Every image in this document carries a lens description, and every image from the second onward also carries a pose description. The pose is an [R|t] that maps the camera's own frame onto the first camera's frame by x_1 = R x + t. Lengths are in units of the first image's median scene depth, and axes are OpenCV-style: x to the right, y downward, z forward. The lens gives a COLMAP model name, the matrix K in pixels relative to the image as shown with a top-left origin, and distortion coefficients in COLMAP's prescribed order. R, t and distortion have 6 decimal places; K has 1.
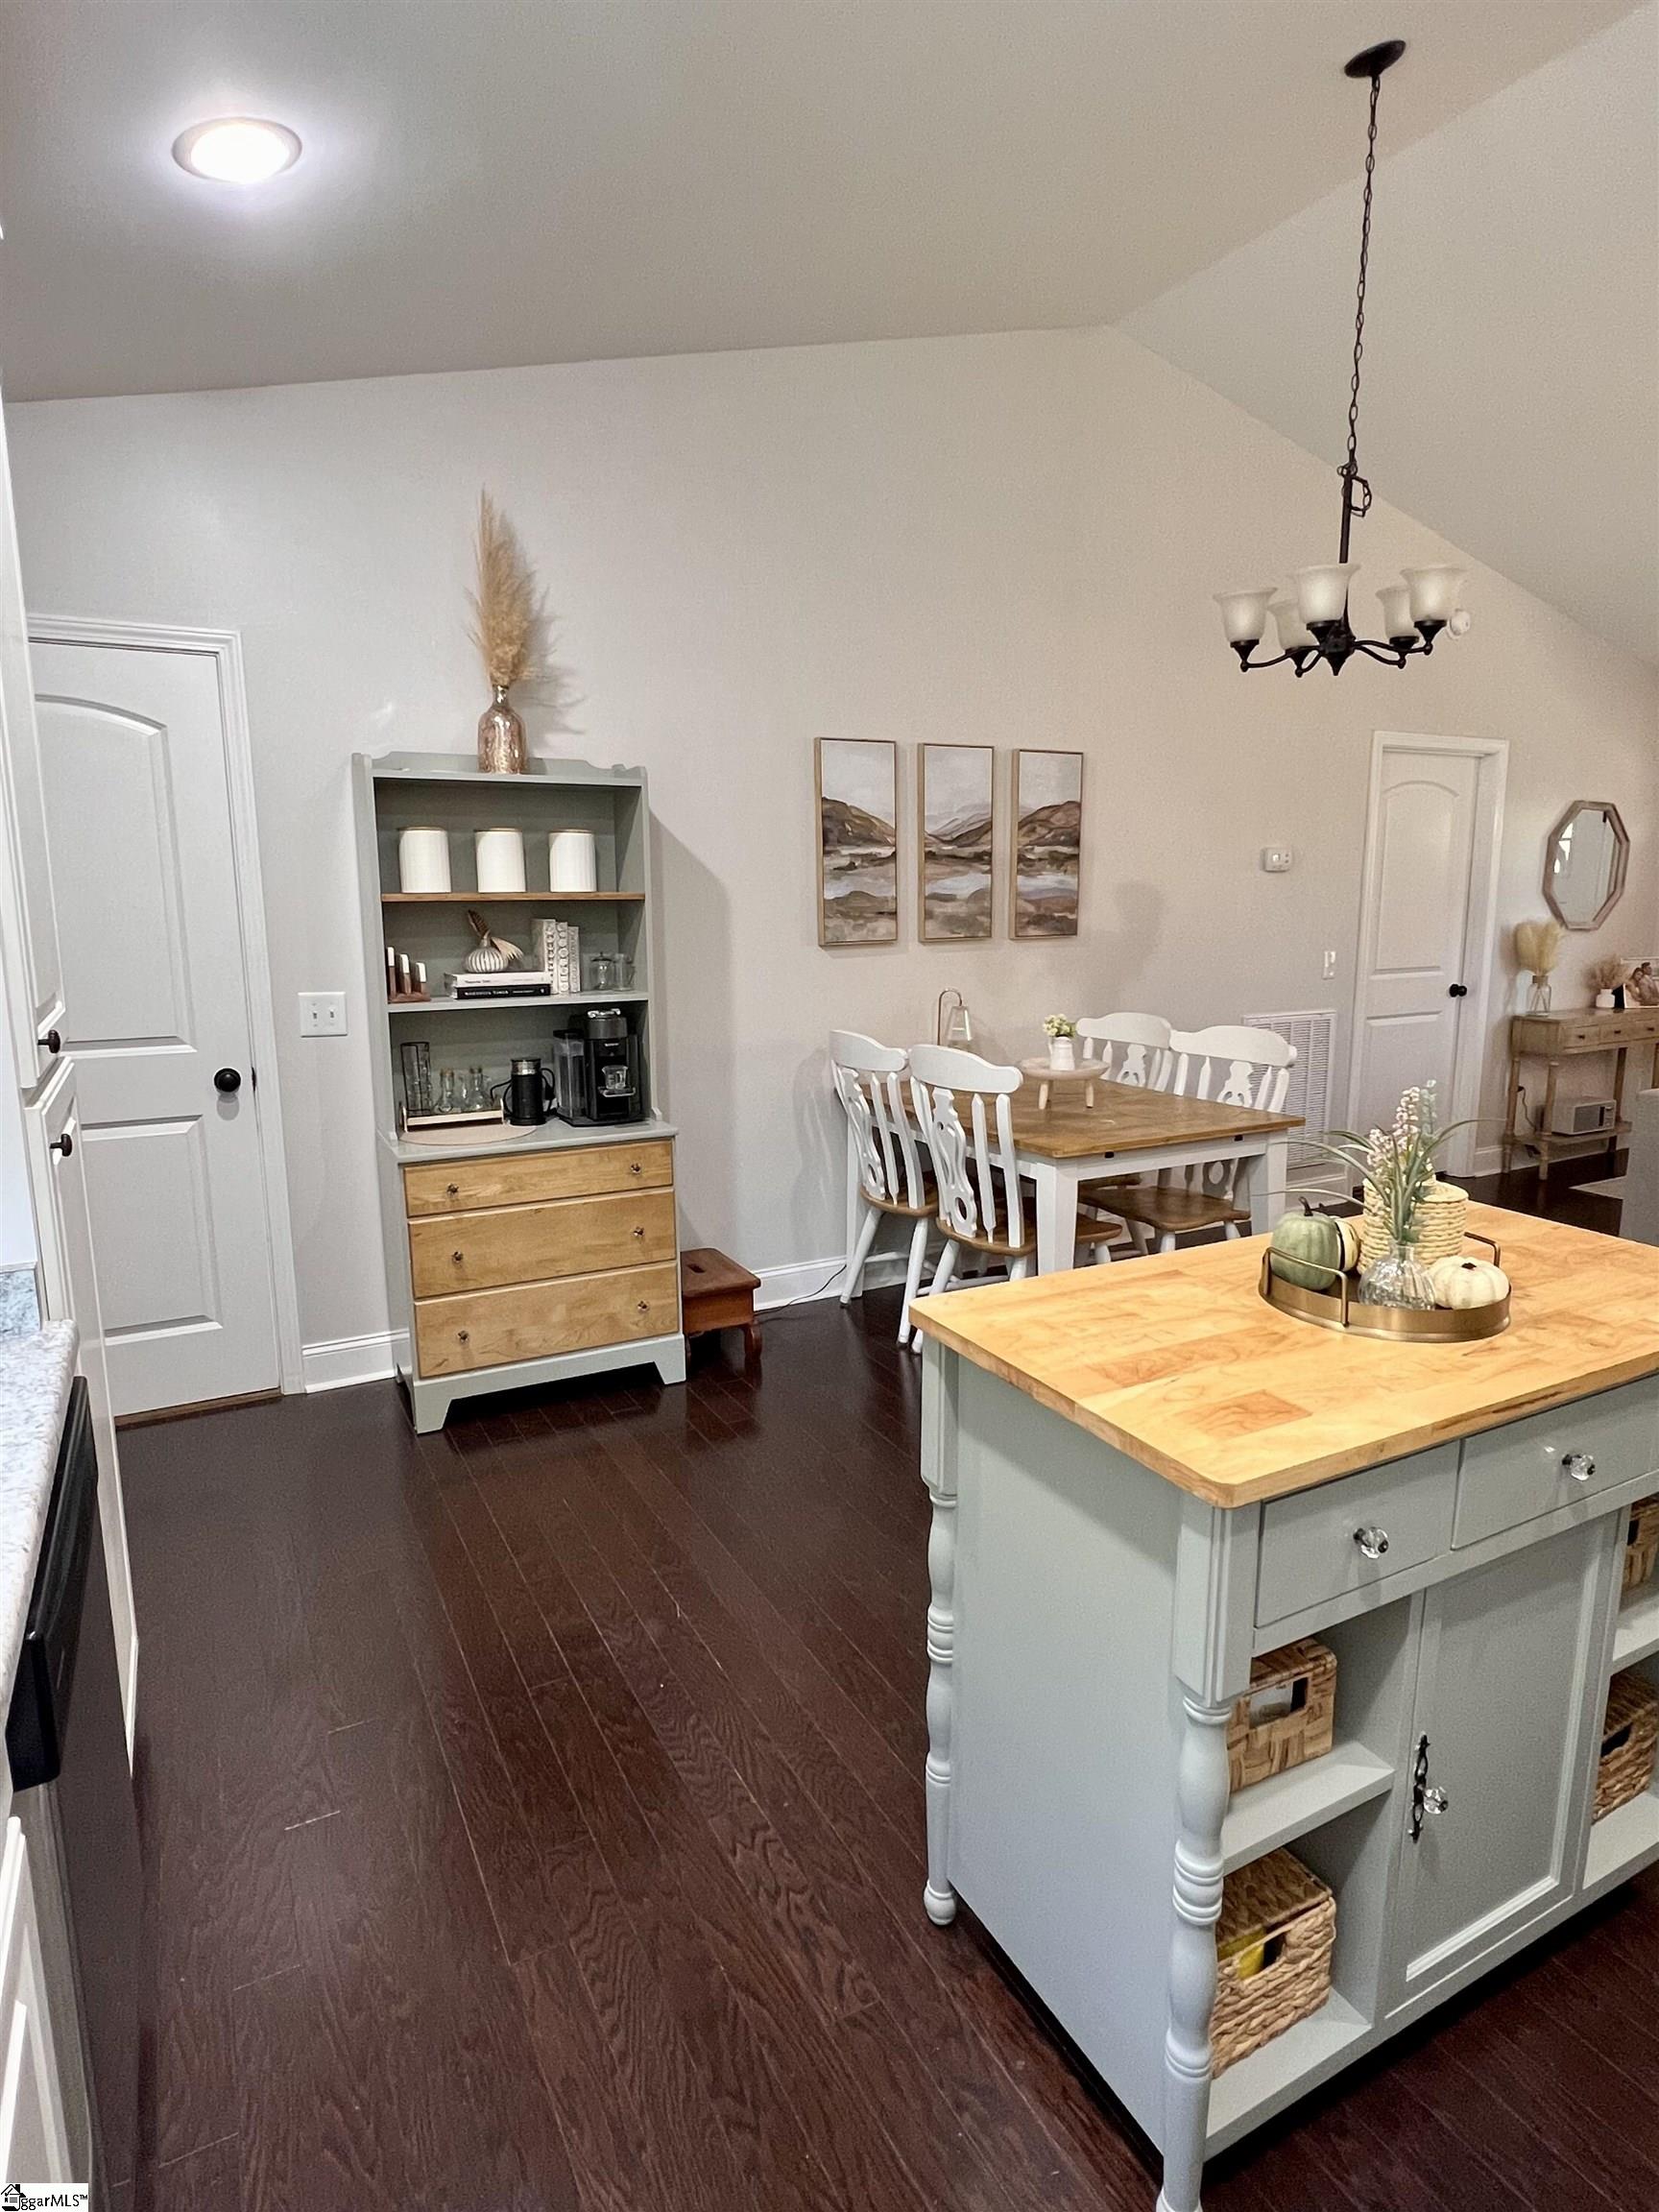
lens RADIAL K [[1214.3, 0, 831.1], [0, 1214.3, 1092.8], [0, 0, 1]] dist [-0.005250, -0.001217]
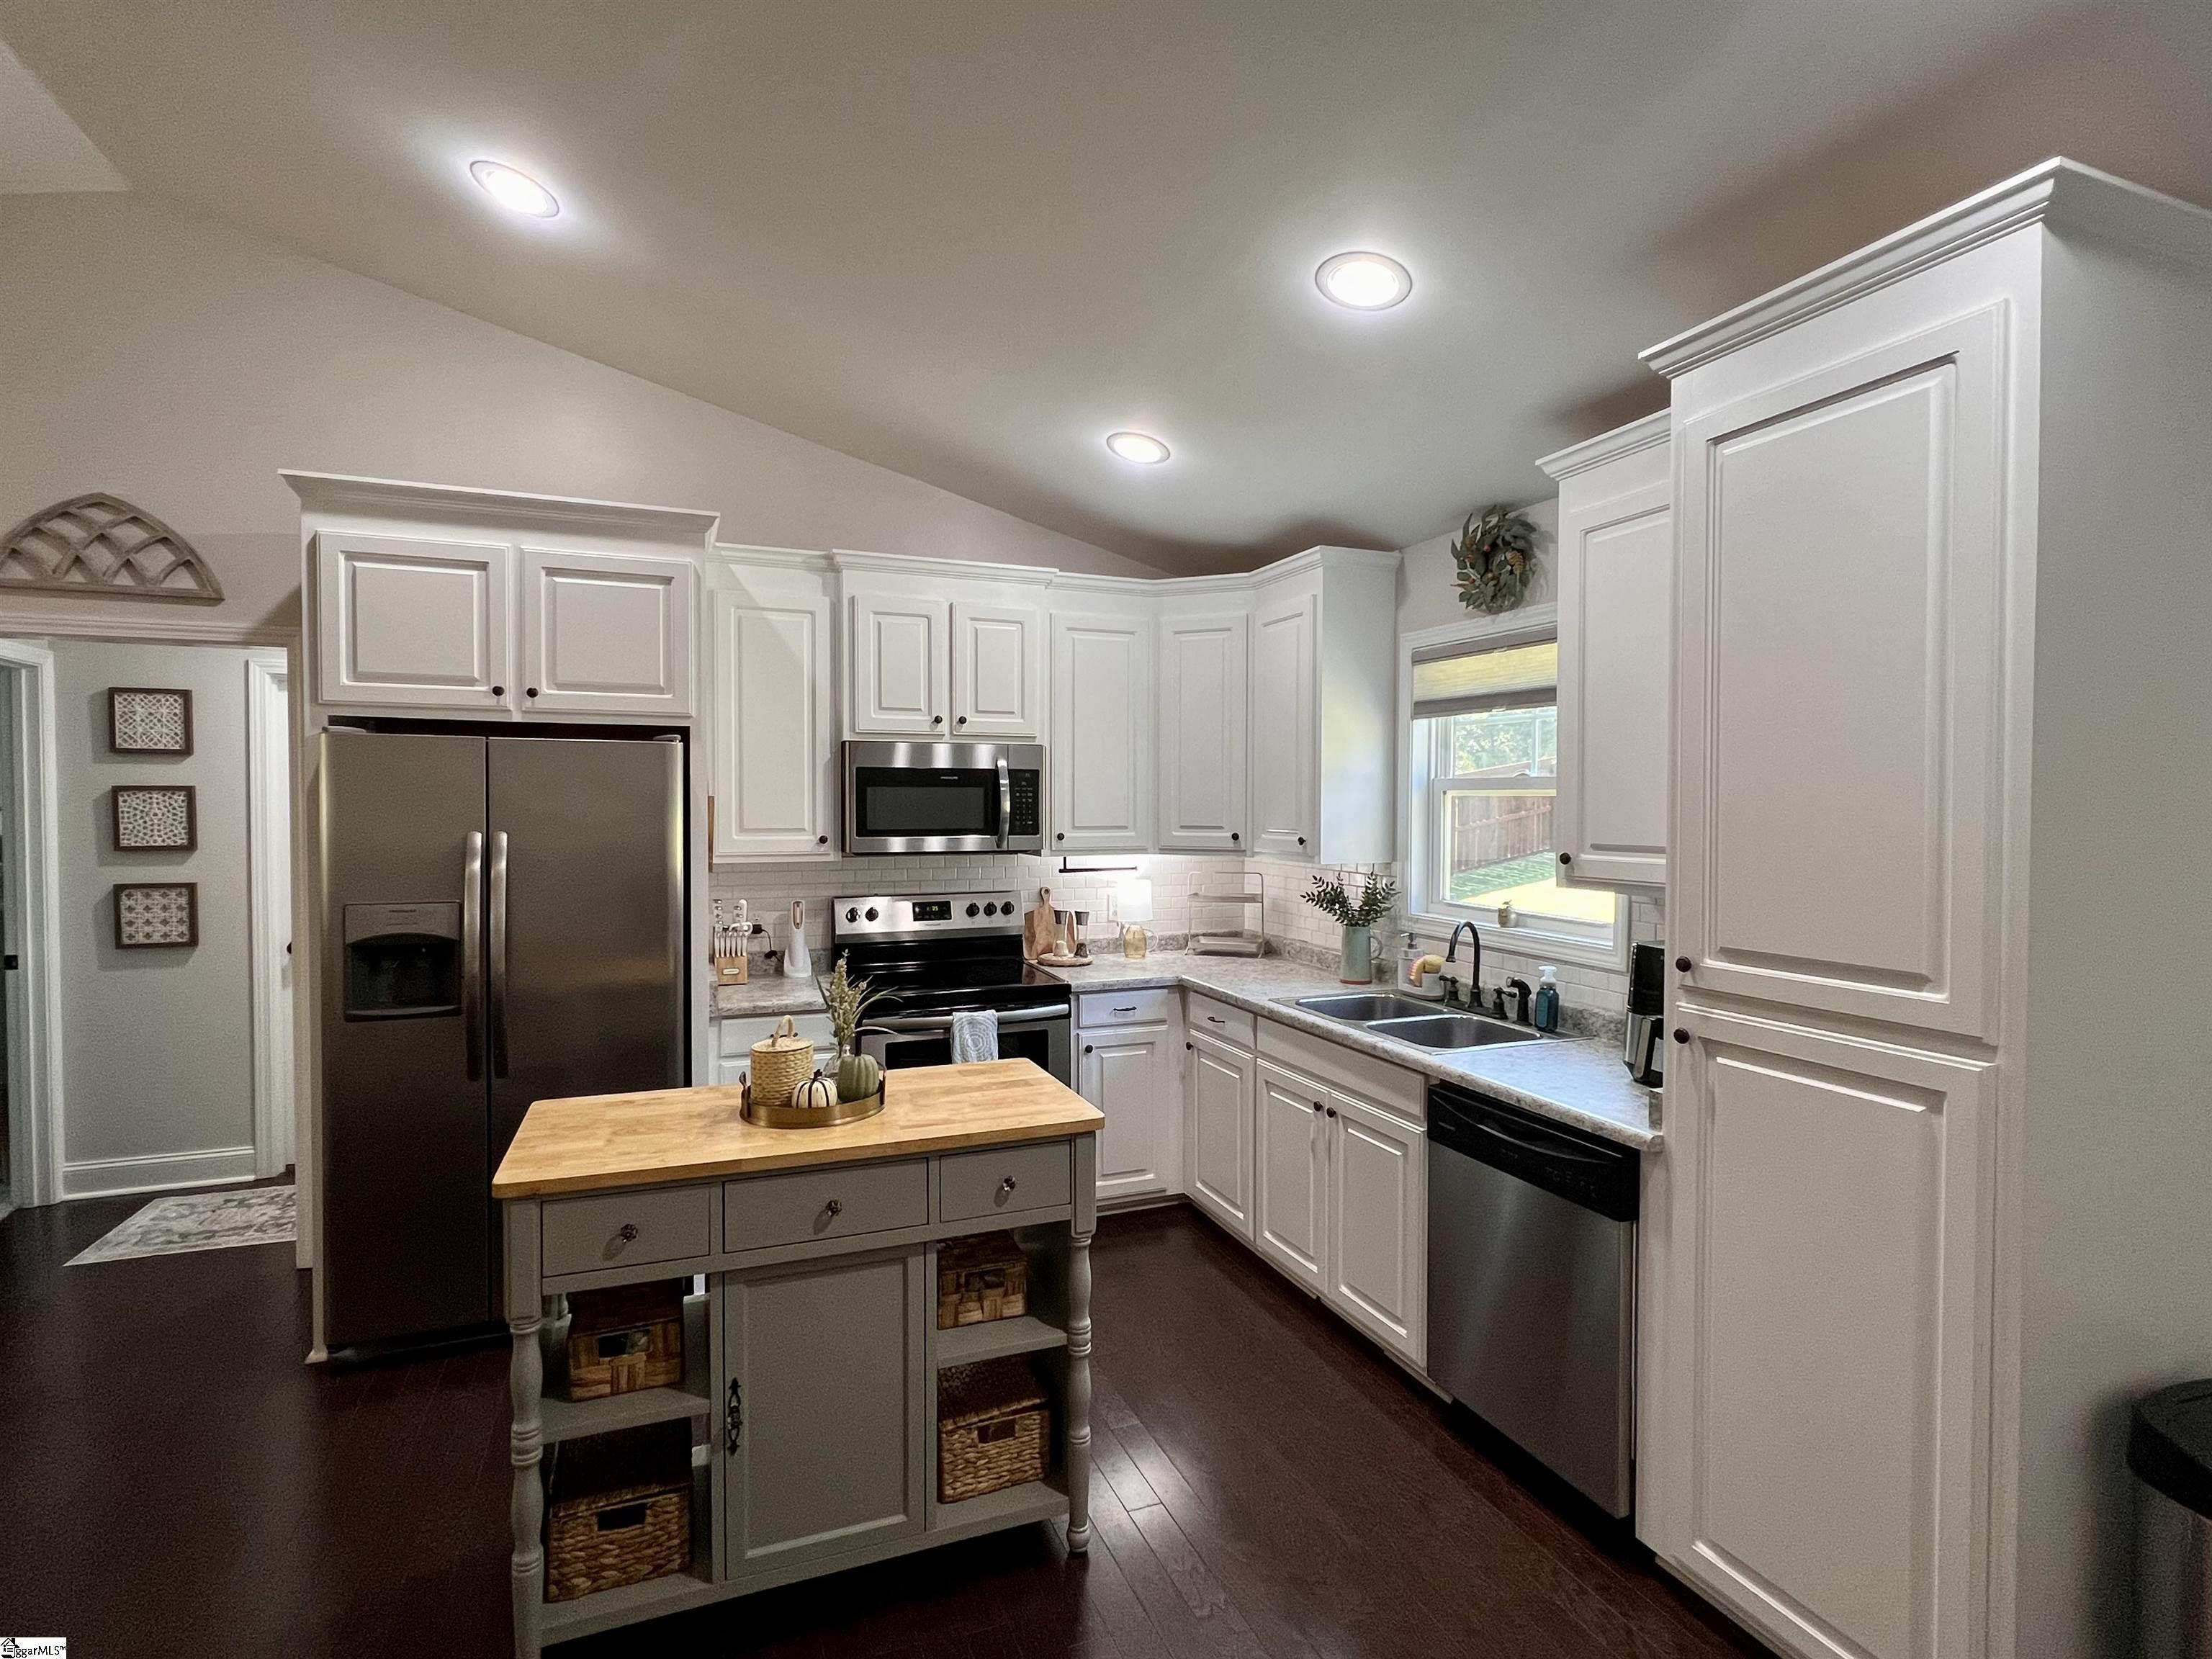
lens RADIAL K [[1077.5, 0, 1092.0], [0, 1077.5, 826.7], [0, 0, 1]] dist [-0.003057, -0.000084]
pose [[-0.992586, -0.003612, 0.121487, -0.030677], [0.019628, 0.981674, 0.189554, -0.161972], [-0.119946, 0.190533, -0.974325, 0.804882]]
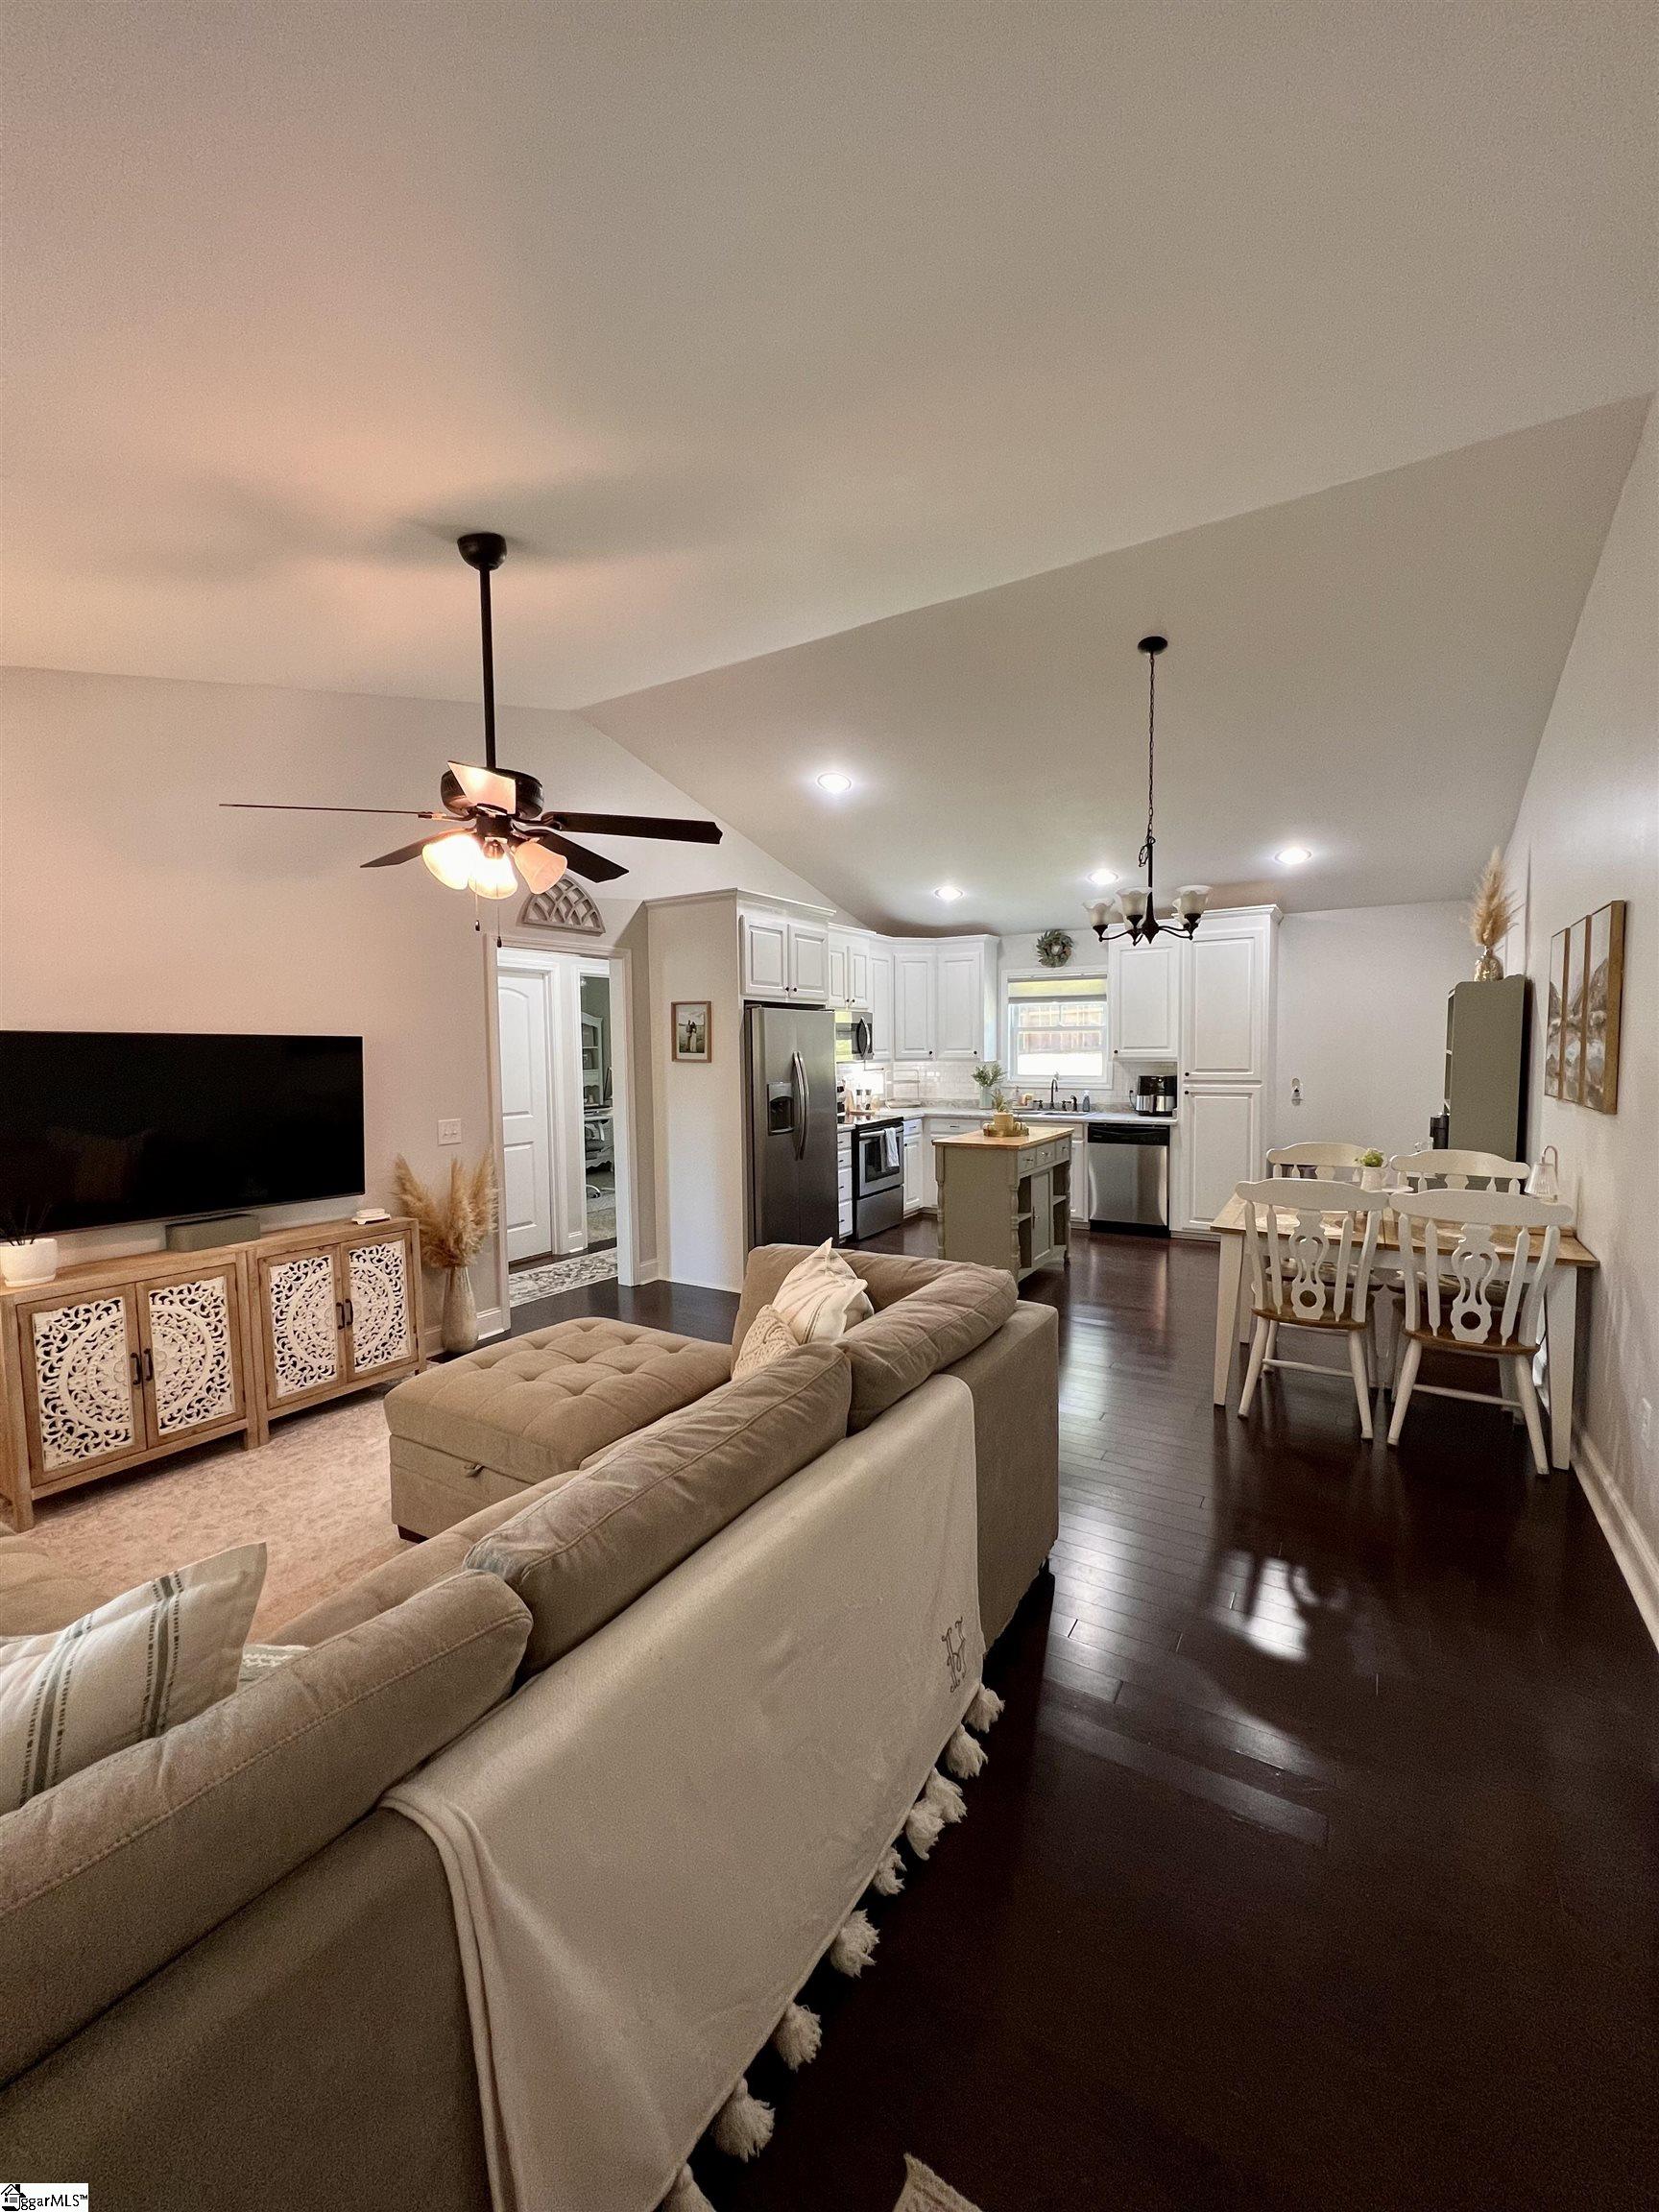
lens RADIAL K [[882.9, 0, 830.6], [0, 882.9, 1103.6], [0, 0, 1]] dist [-0.000787, 0.000223]
pose [[-0.868016, 0.047938, -0.494216, 1.011032], [-0.067758, 0.974582, 0.213540, -0.238917], [0.491891, 0.218843, -0.842705, 1.295528]]
